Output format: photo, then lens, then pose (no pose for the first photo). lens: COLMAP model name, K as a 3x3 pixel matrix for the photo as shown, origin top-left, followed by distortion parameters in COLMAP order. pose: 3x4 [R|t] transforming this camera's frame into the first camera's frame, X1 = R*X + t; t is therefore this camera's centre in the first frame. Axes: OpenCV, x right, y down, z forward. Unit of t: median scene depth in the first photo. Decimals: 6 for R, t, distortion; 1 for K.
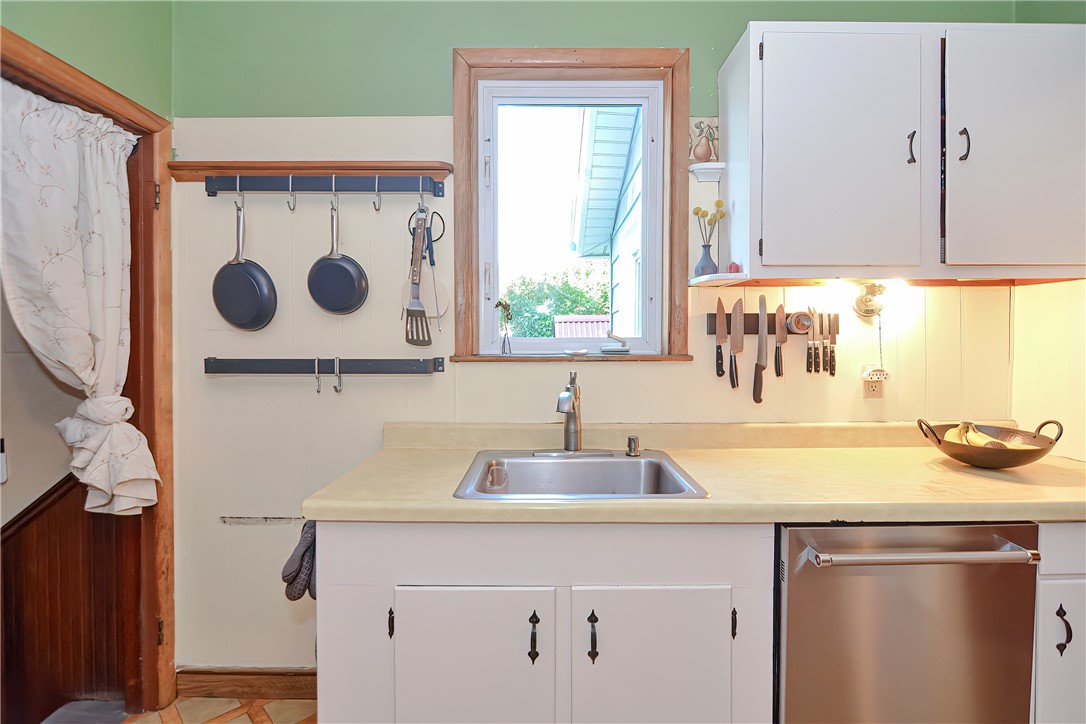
lens RADIAL K [[520.2, 0, 542.6], [0, 520.2, 346.4], [0, 0, 1]] dist [-0.001208, 0.000051]
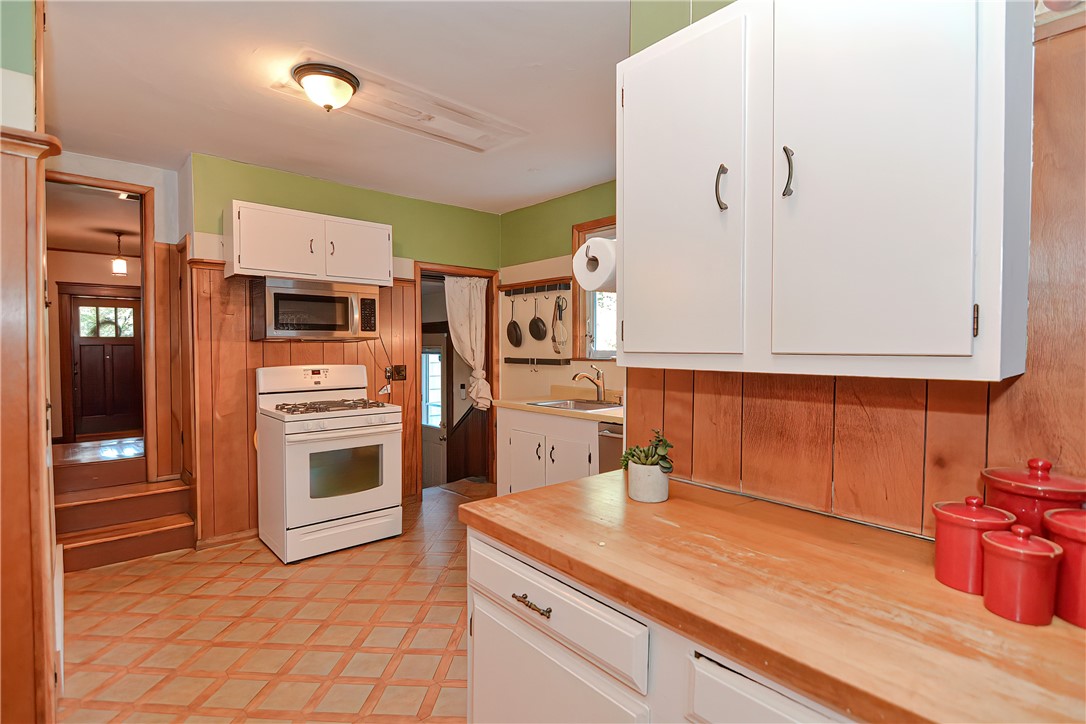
lens RADIAL K [[520.5, 0, 540.8], [0, 520.5, 363.6], [0, 0, 1]] dist [-0.014021, -0.000658]
pose [[0.668711, 0.022841, -0.743172, 1.511877], [-0.005841, 0.999659, 0.025467, -0.015736], [0.743500, -0.012689, 0.668616, -0.681372]]
